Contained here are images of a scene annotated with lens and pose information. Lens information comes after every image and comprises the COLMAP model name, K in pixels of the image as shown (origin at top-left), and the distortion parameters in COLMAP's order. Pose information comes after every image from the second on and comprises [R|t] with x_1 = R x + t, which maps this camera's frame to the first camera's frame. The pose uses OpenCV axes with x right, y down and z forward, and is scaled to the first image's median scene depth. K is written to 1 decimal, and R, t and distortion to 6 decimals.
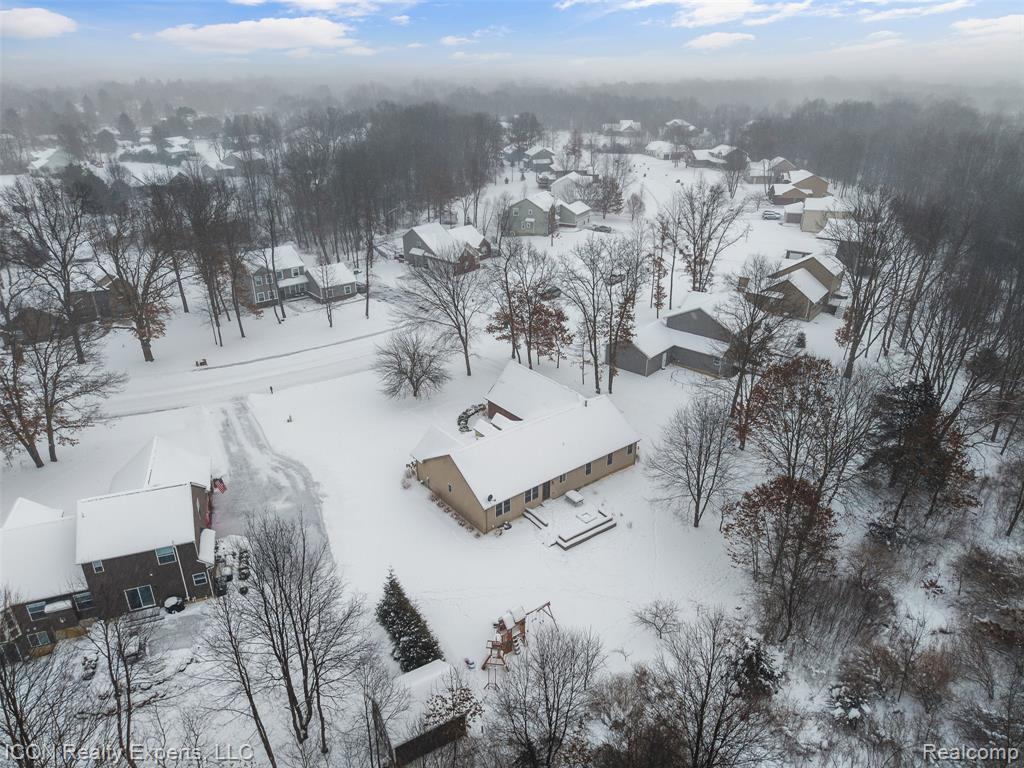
lens RADIAL K [[690.6, 0, 508.0], [0, 690.6, 386.2], [0, 0, 1]] dist [0.004231, -0.006146]
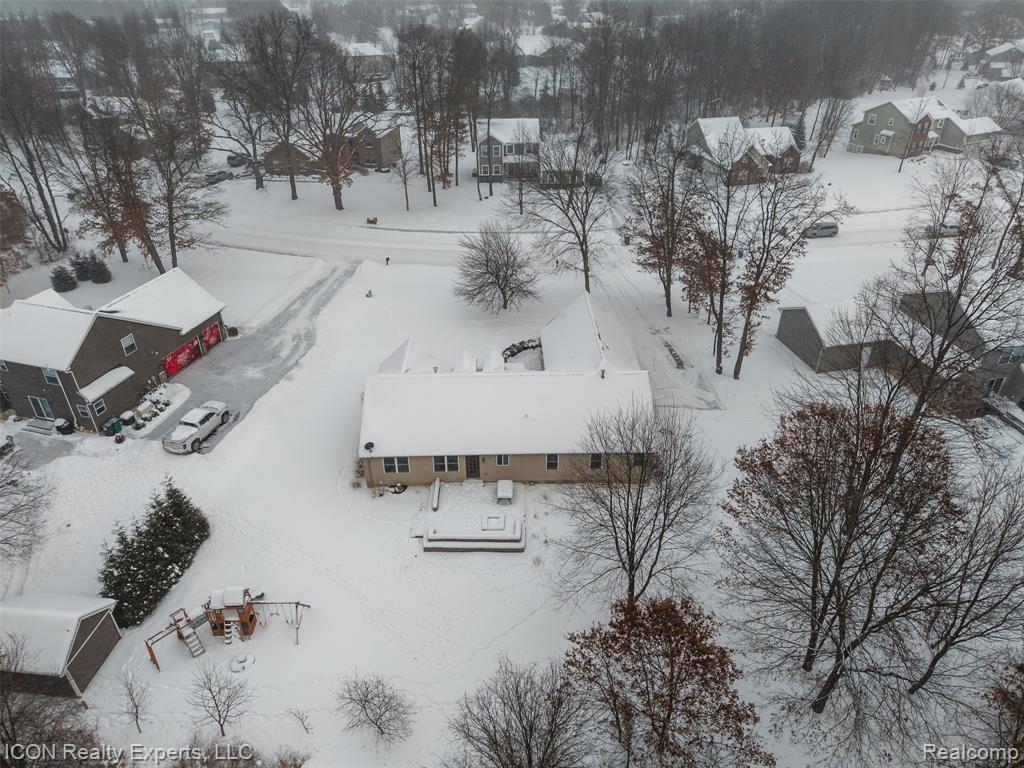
lens RADIAL K [[690.6, 0, 508.0], [0, 690.6, 386.2], [0, 0, 1]] dist [0.004231, -0.006146]
pose [[0.798067, 0.319290, -0.511022, 0.334690], [-0.251355, 0.947164, 0.199251, -0.064661], [0.547641, -0.030568, 0.836155, 0.325662]]
